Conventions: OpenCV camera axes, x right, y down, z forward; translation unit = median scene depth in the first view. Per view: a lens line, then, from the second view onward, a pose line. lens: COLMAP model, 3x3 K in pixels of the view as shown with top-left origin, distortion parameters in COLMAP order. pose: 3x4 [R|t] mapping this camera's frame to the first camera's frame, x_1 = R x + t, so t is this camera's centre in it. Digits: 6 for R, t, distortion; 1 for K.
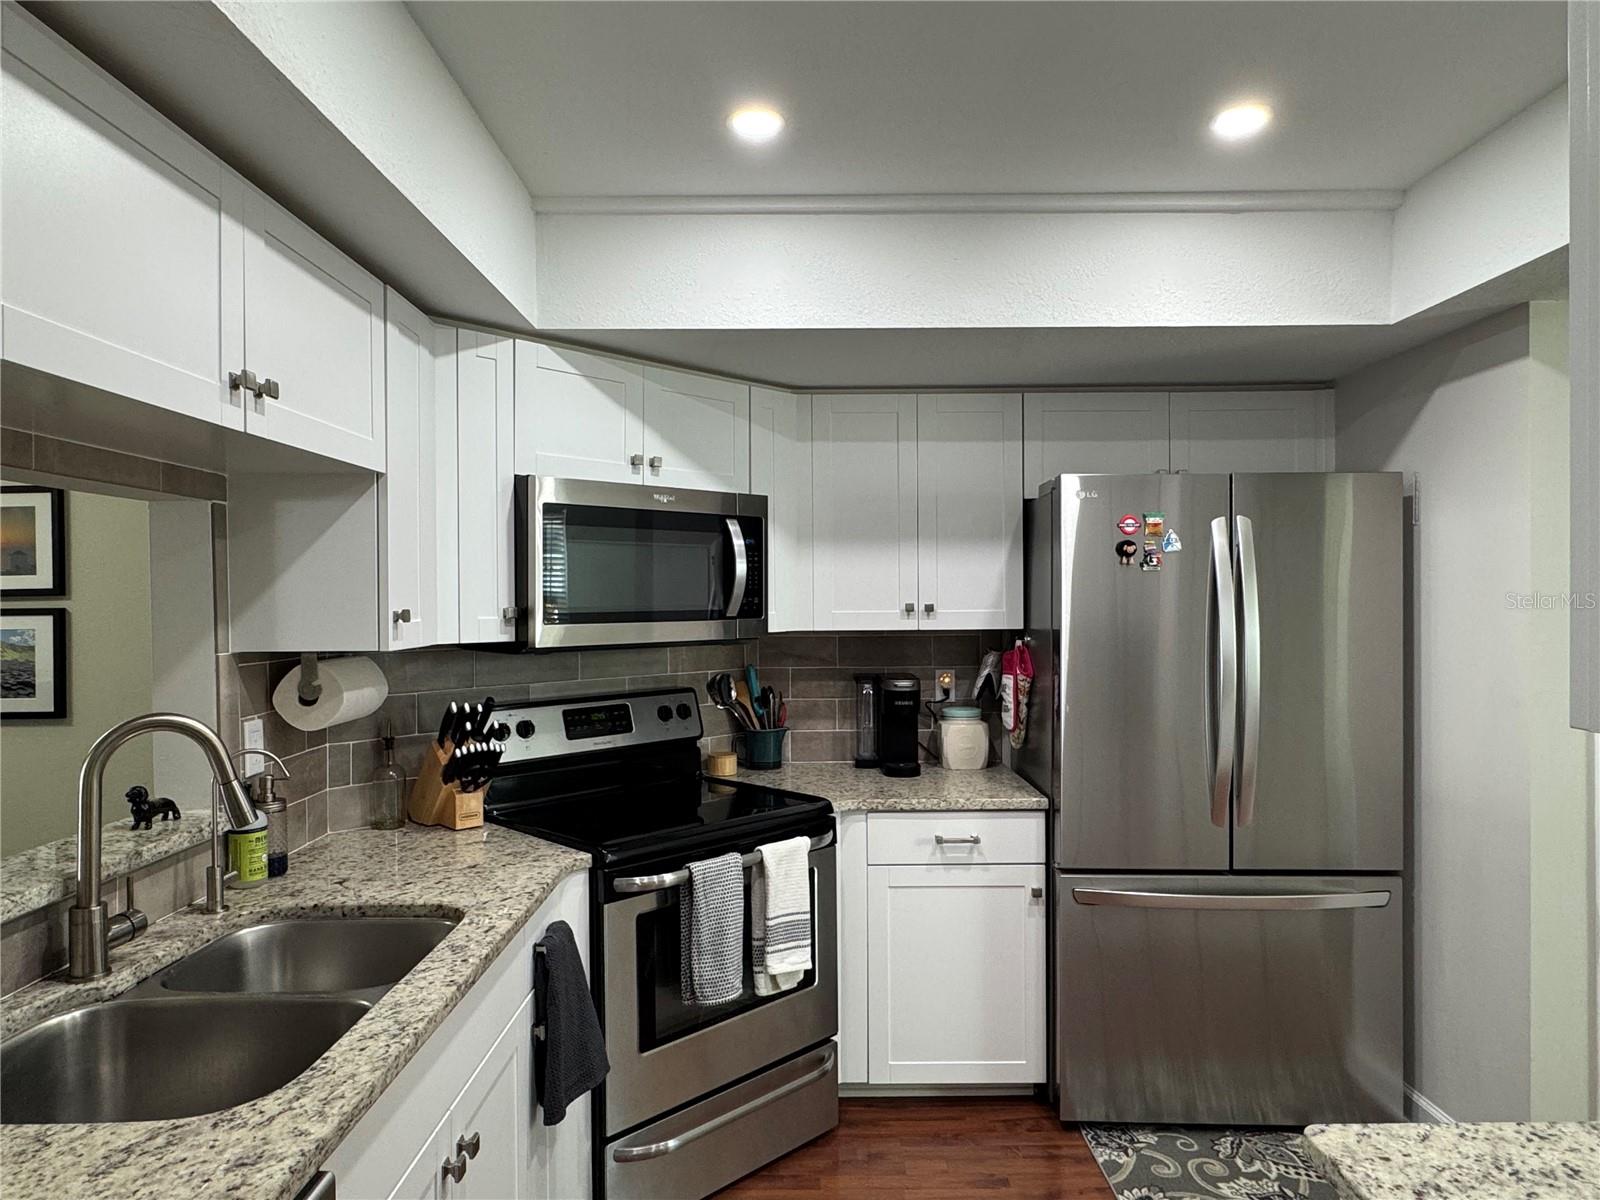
lens RADIAL K [[993.9, 0, 800.0], [0, 993.9, 600.0], [0, 0, 1]] dist [-0.016429, 0.001477]
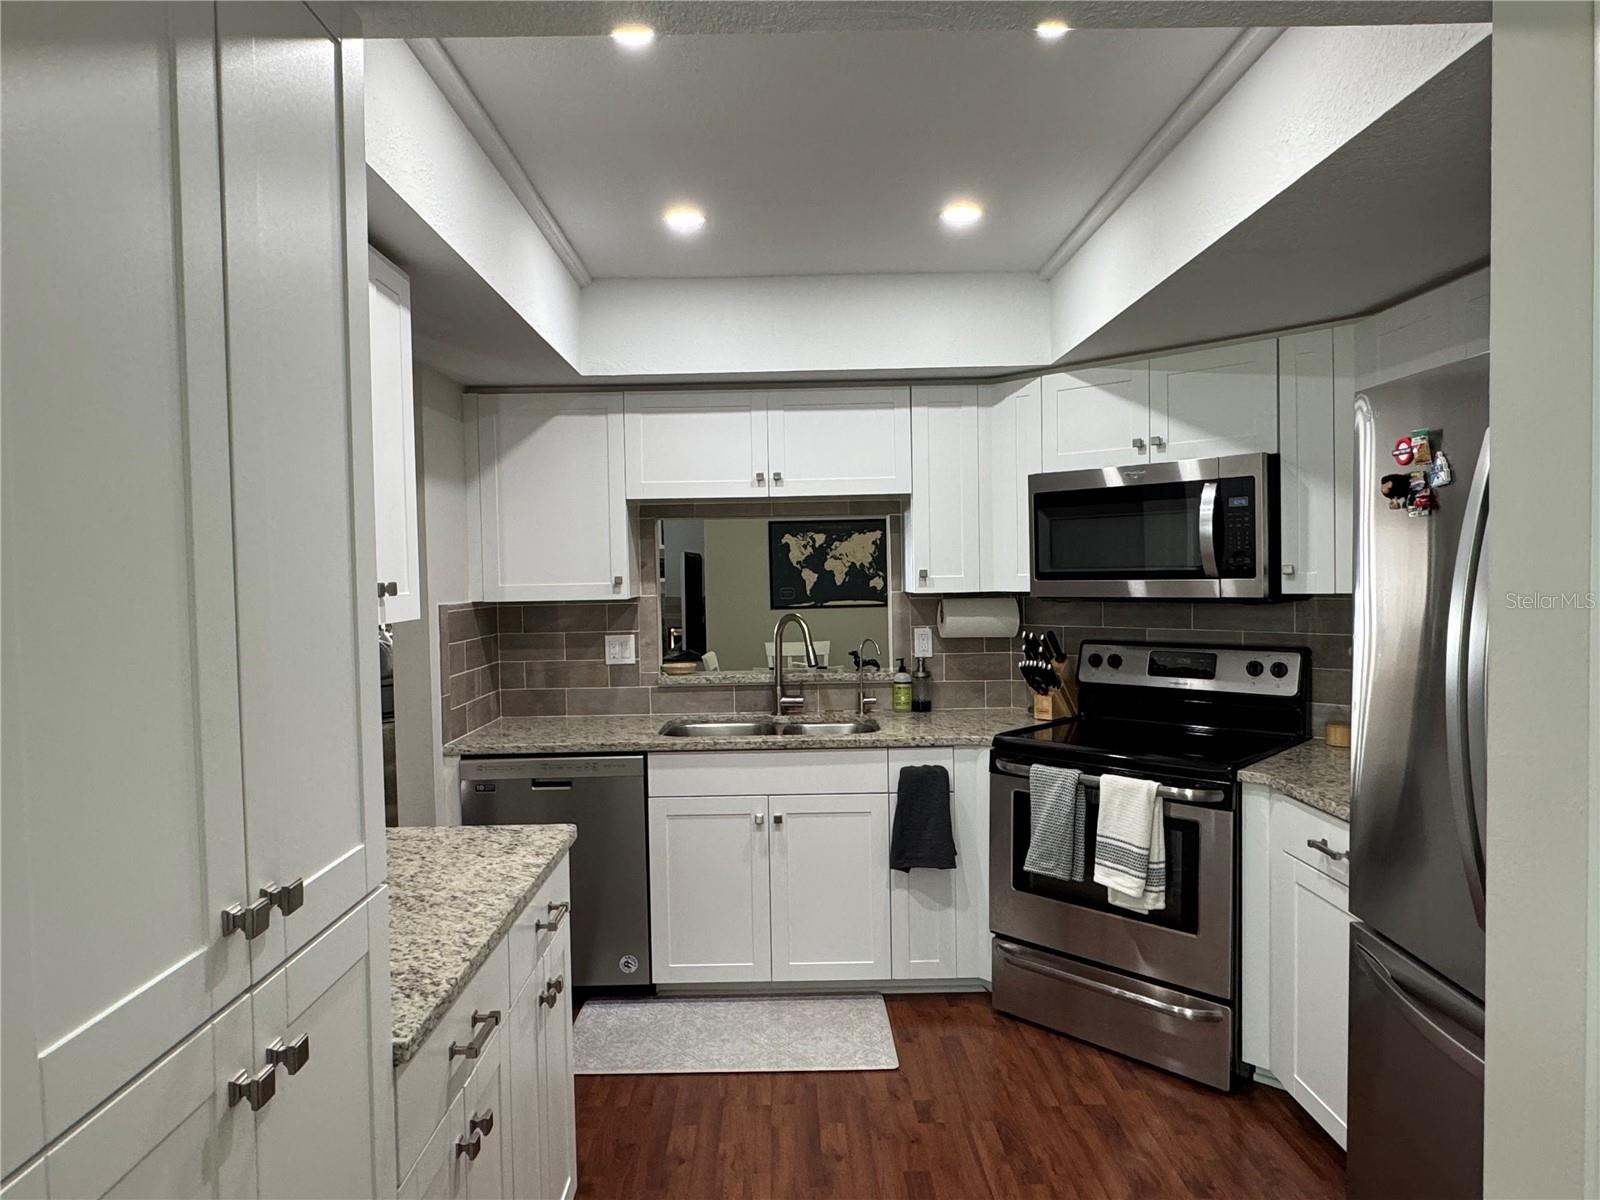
lens RADIAL K [[971.8, 0, 783.5], [0, 971.8, 602.4], [0, 0, 1]] dist [-0.011357, -0.000129]
pose [[0.006651, 0.041311, -0.999124, 1.004397], [0.016157, 0.999011, 0.041414, -0.006307], [0.999847, -0.016419, 0.005976, 0.570233]]
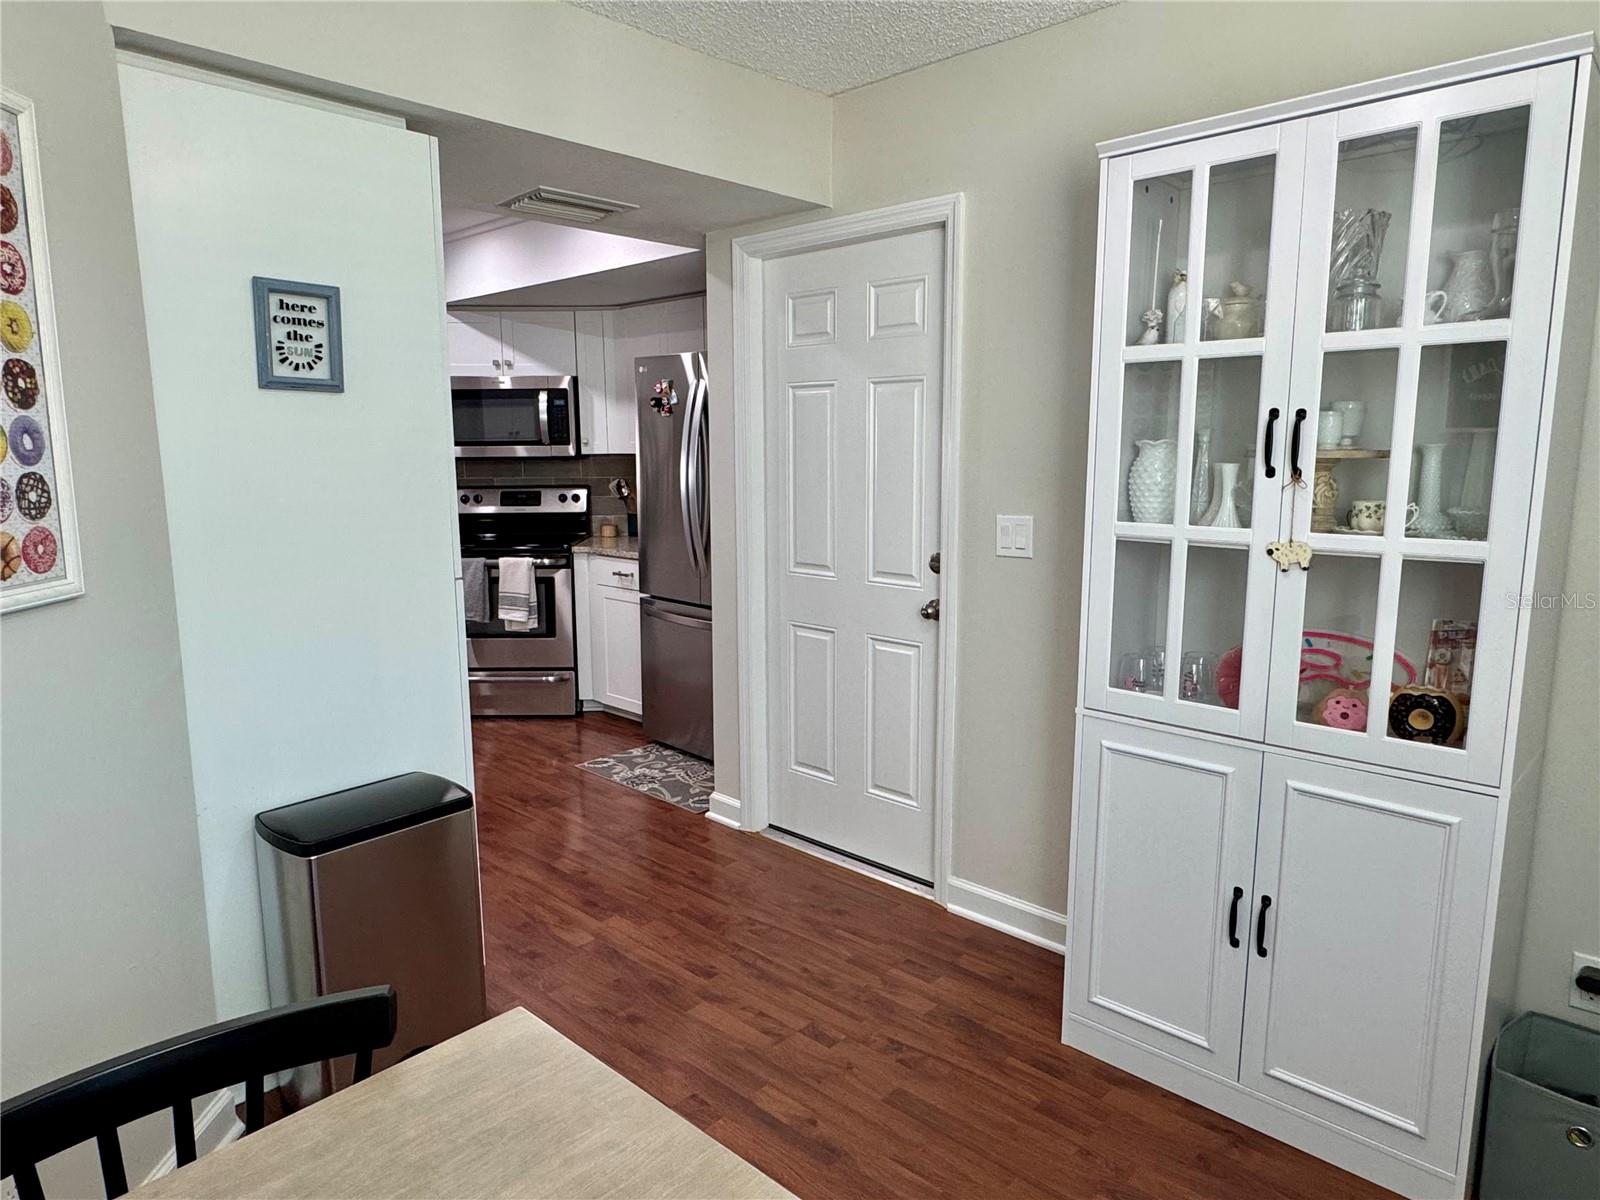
lens RADIAL K [[971.8, 0, 783.5], [0, 971.8, 602.4], [0, 0, 1]] dist [-0.011357, -0.000129]
pose [[0.729093, 0.113961, -0.674860, 1.604635], [-0.002997, 0.986562, 0.163360, 0.010966], [0.684408, -0.117082, 0.719637, -0.046372]]
